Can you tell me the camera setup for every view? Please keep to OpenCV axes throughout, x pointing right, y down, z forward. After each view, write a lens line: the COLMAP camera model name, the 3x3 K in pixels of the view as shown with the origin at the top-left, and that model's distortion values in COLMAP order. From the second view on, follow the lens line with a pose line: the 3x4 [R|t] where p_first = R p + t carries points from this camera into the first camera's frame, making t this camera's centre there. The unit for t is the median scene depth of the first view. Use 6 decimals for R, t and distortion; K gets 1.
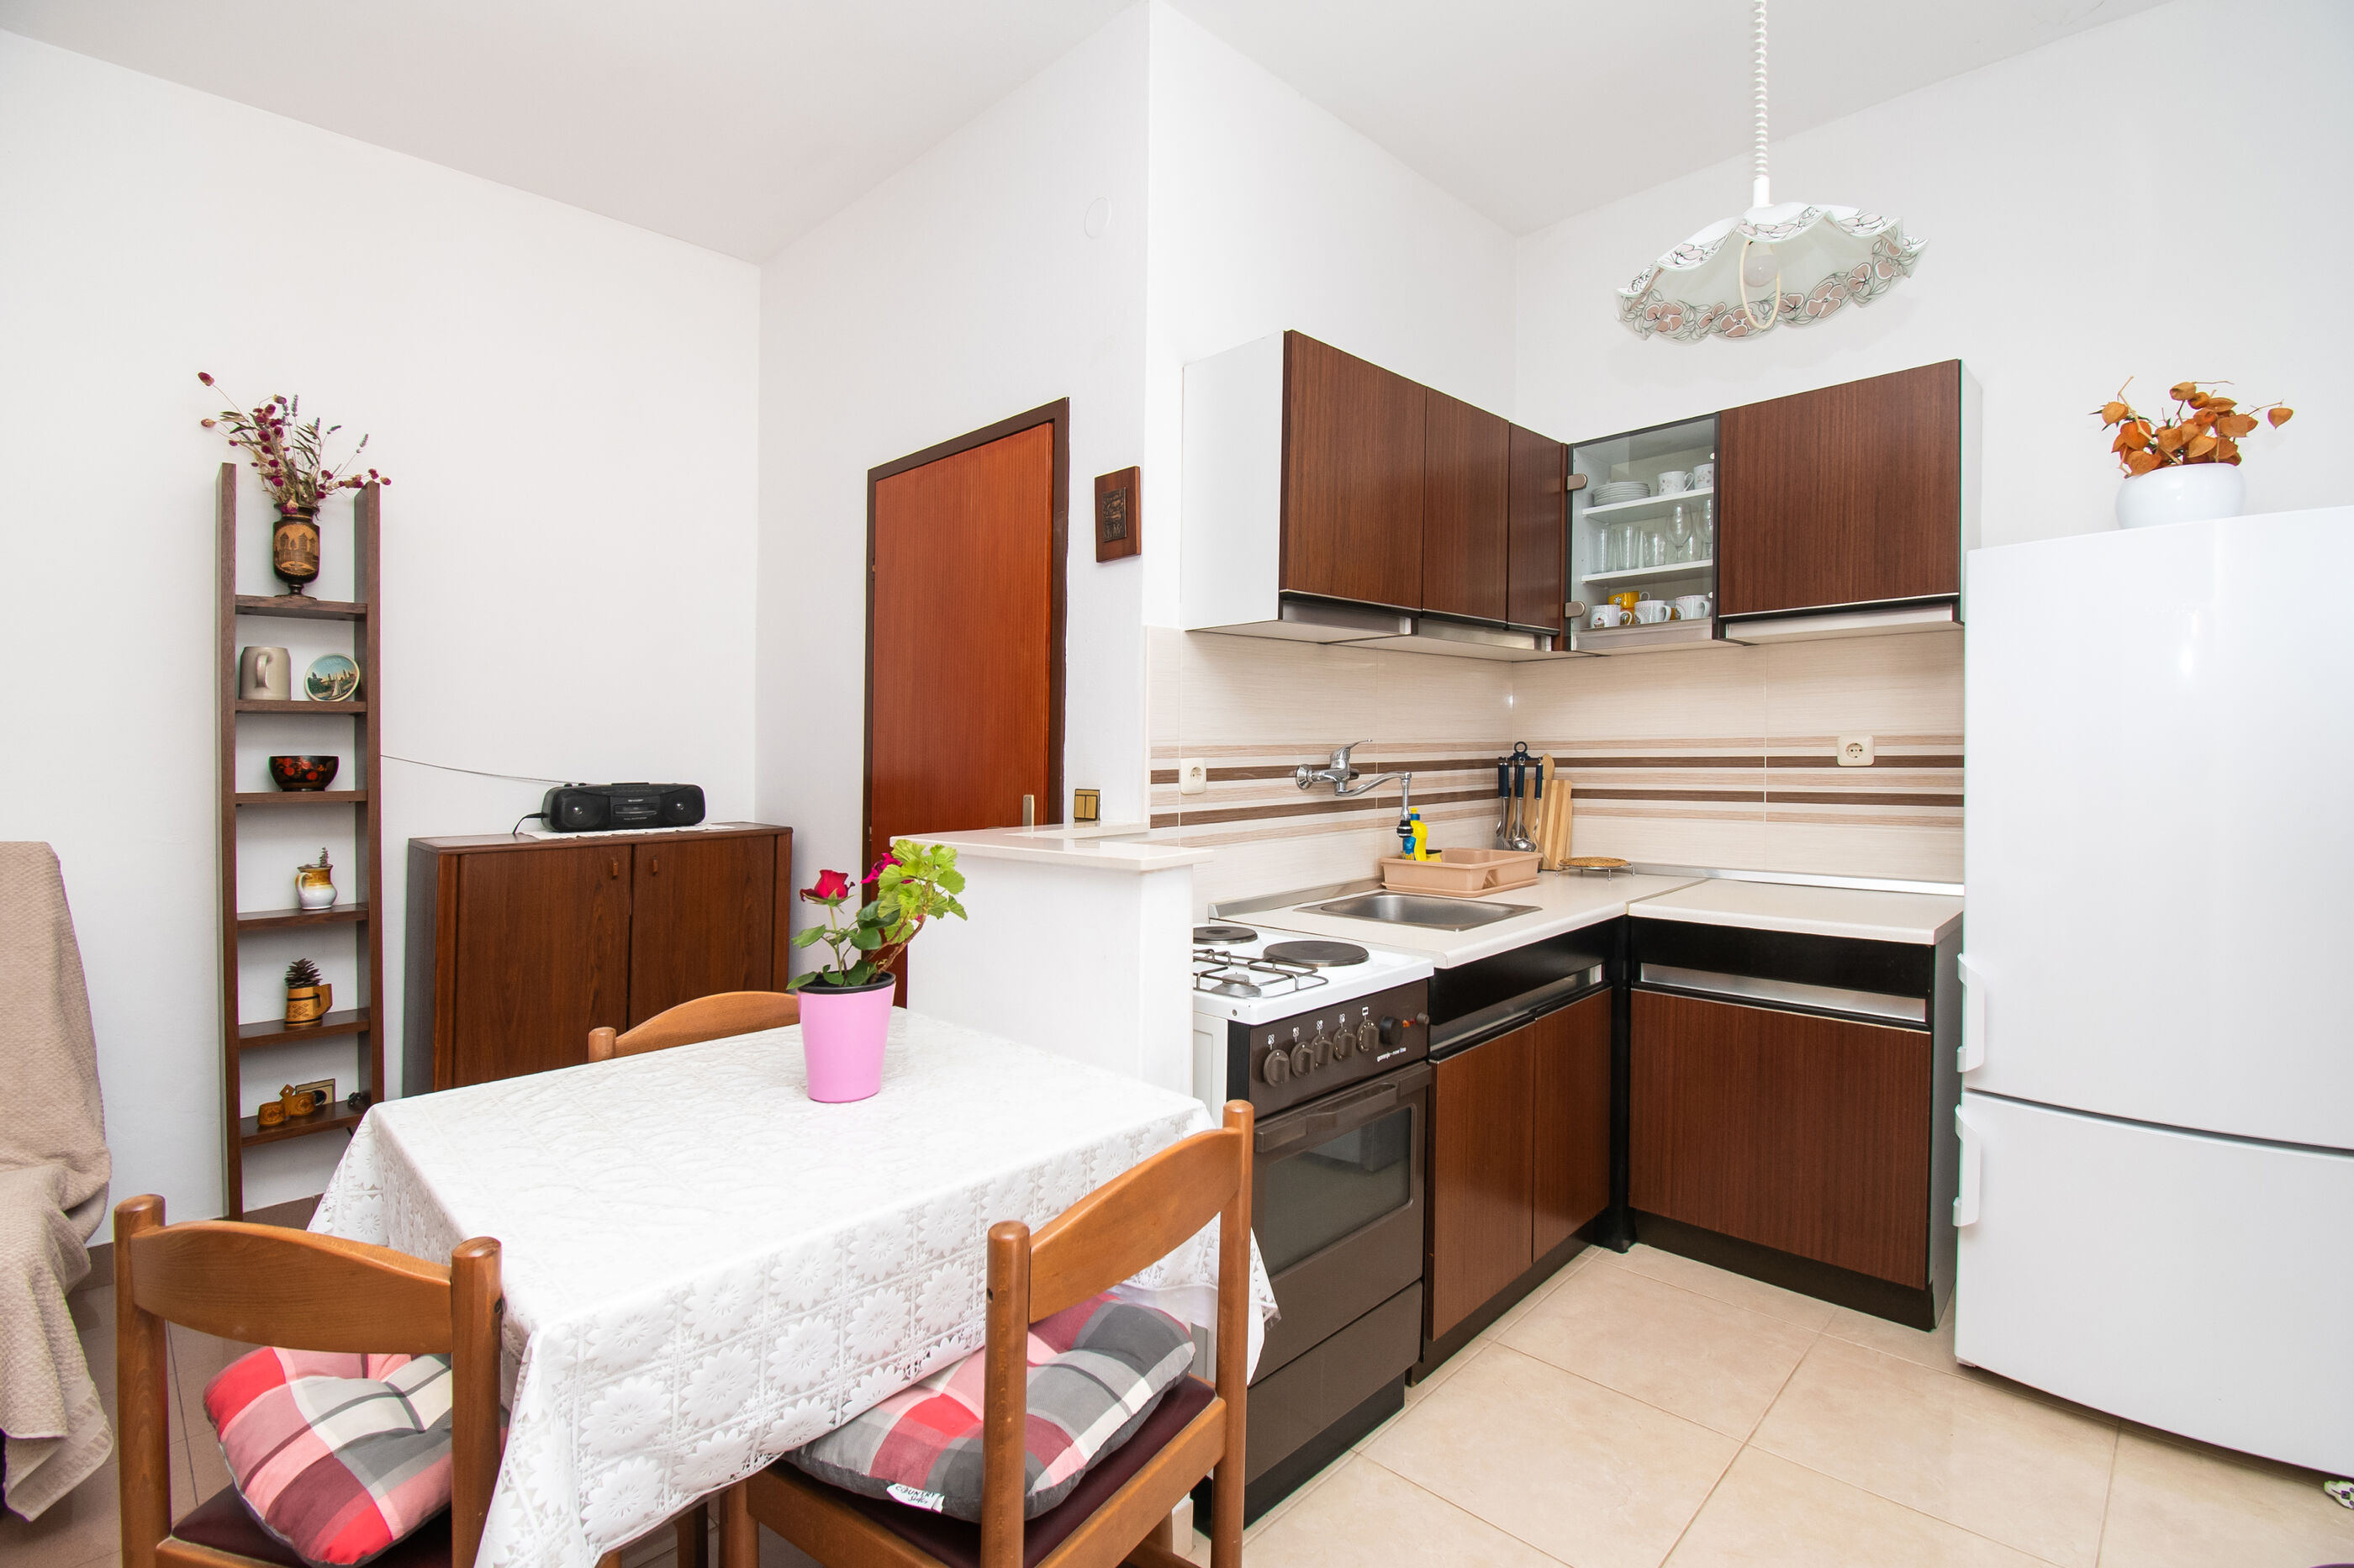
lens RADIAL K [[1060.5, 0, 1154.7], [0, 1060.5, 751.2], [0, 0, 1]] dist [0.002405, -0.007308]
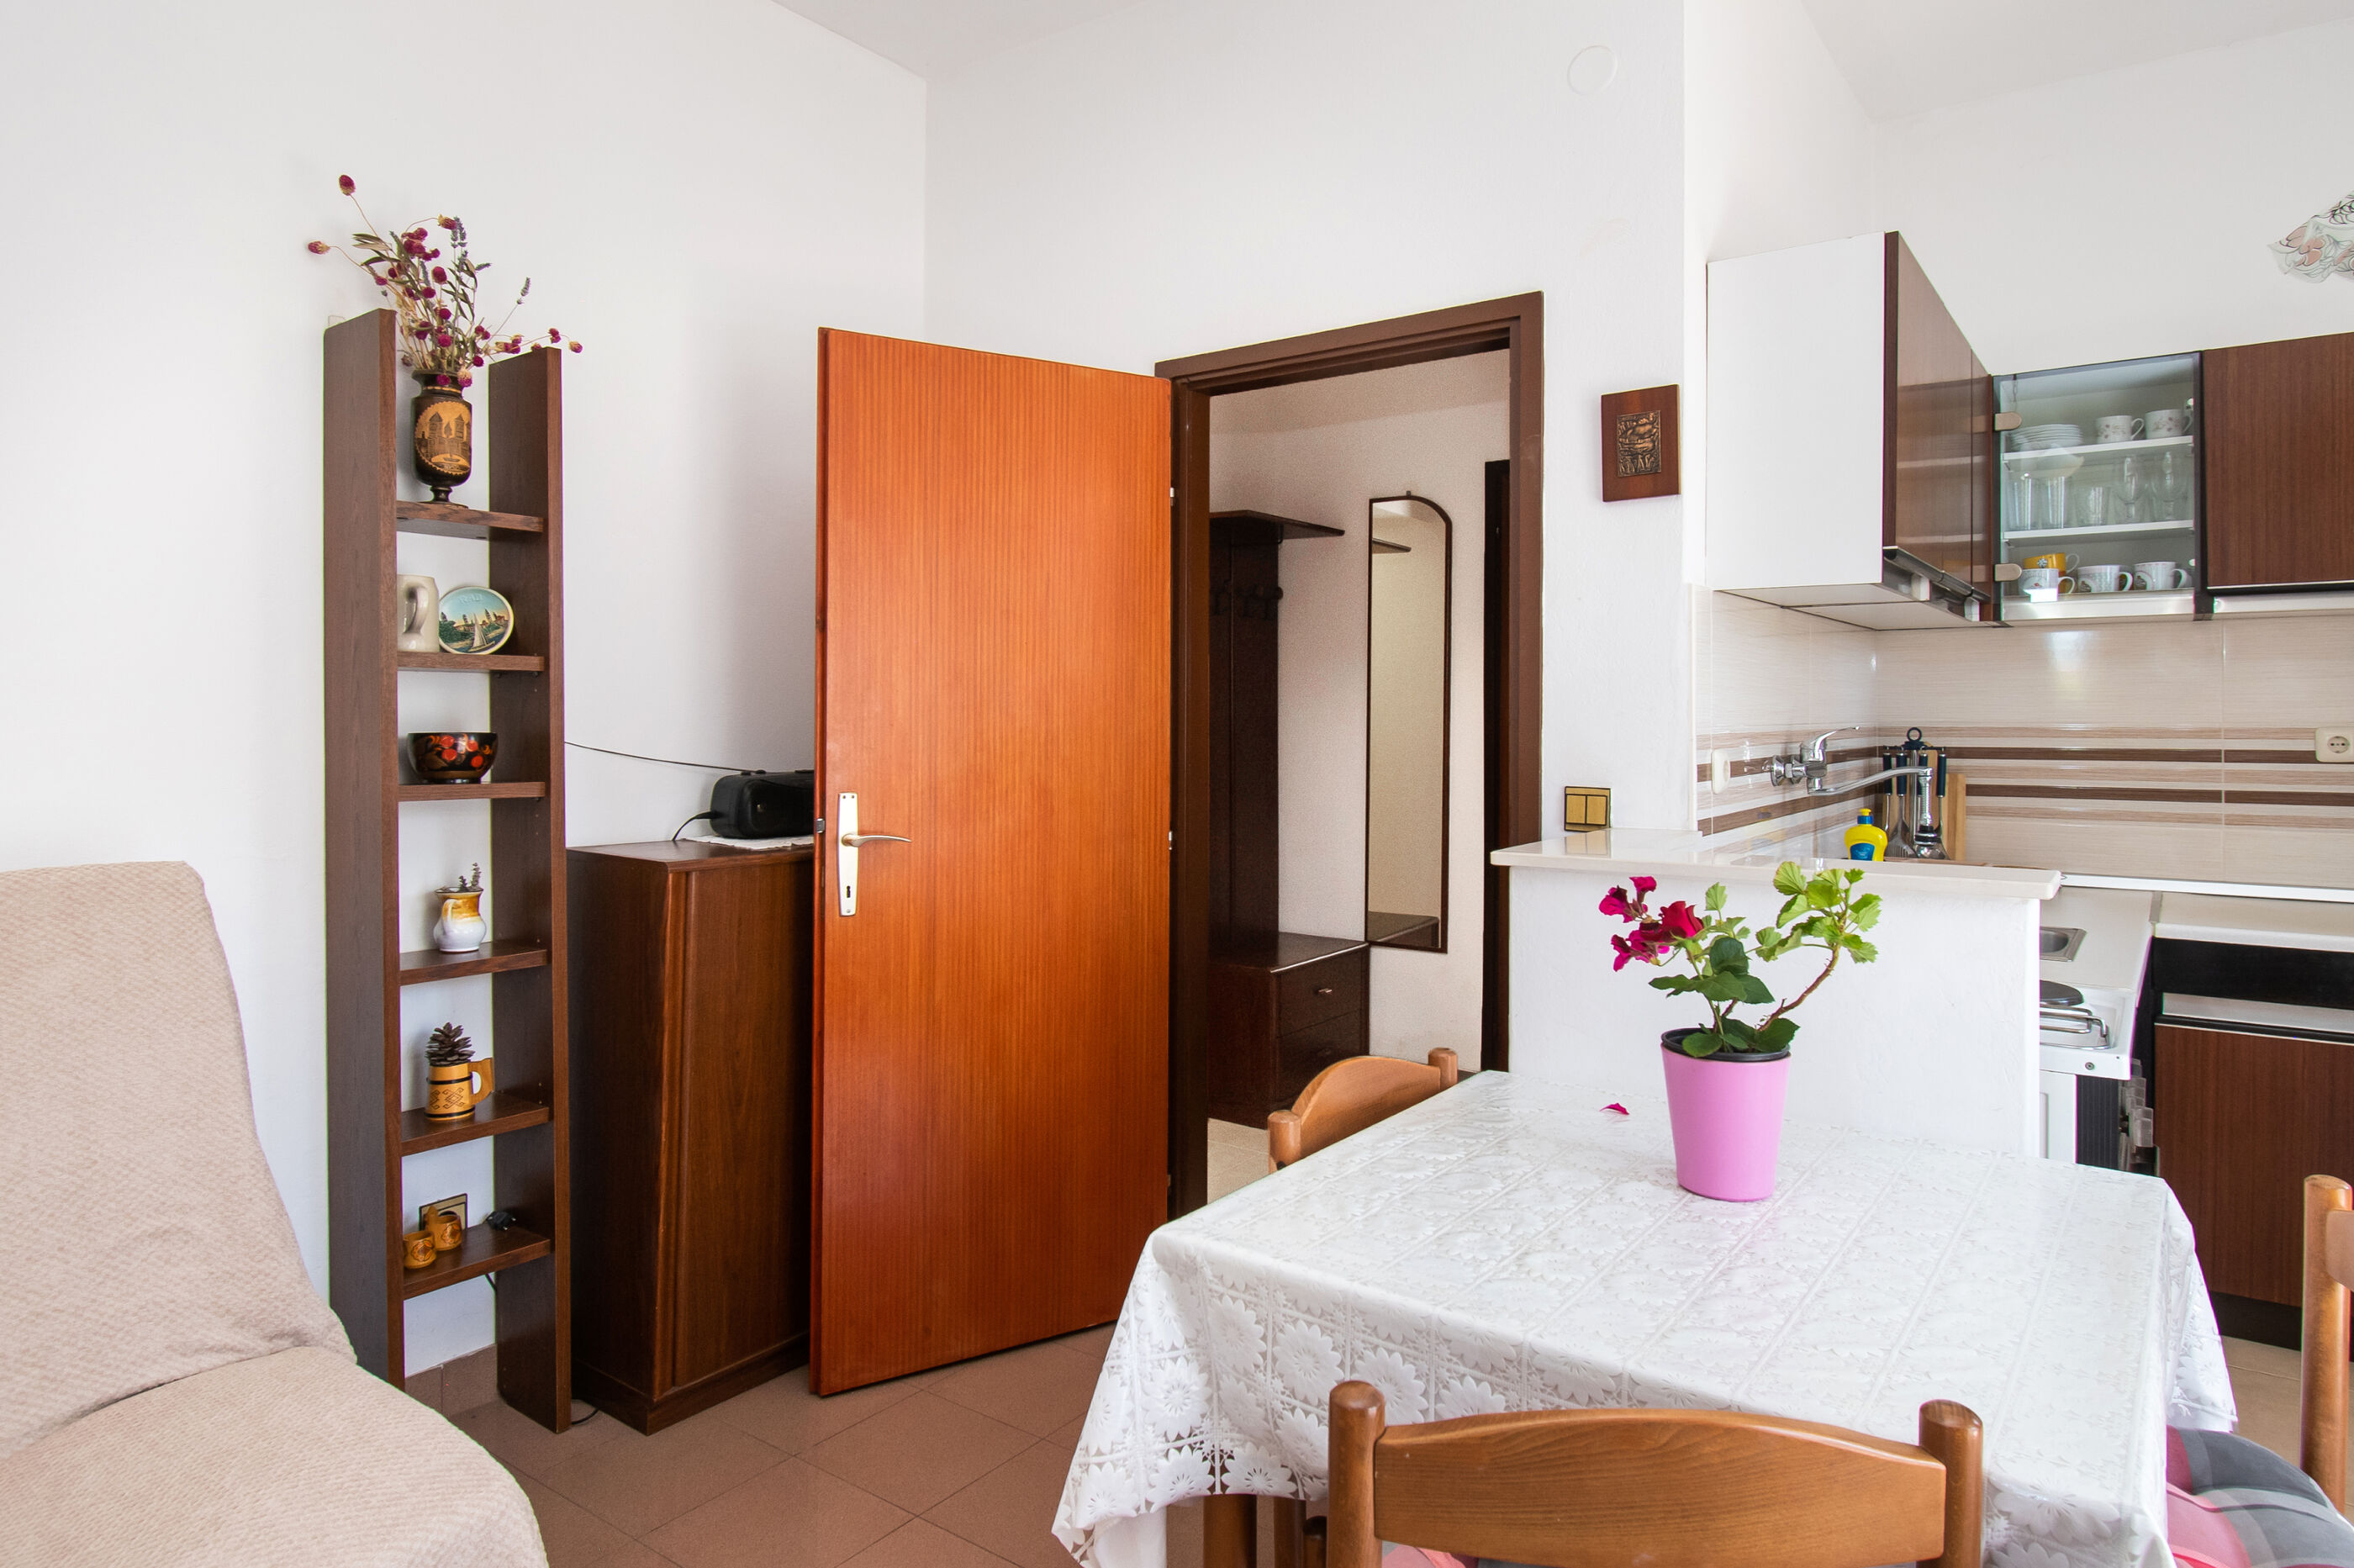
lens RADIAL K [[1341.0, 0, 1195.8], [0, 1341.0, 715.3], [0, 0, 1]] dist [0.002059, -0.007599]
pose [[0.988212, 0.012325, 0.152597, -0.463301], [-0.011306, 0.999908, -0.007542, -0.005863], [-0.152676, 0.005727, 0.988260, 0.051516]]
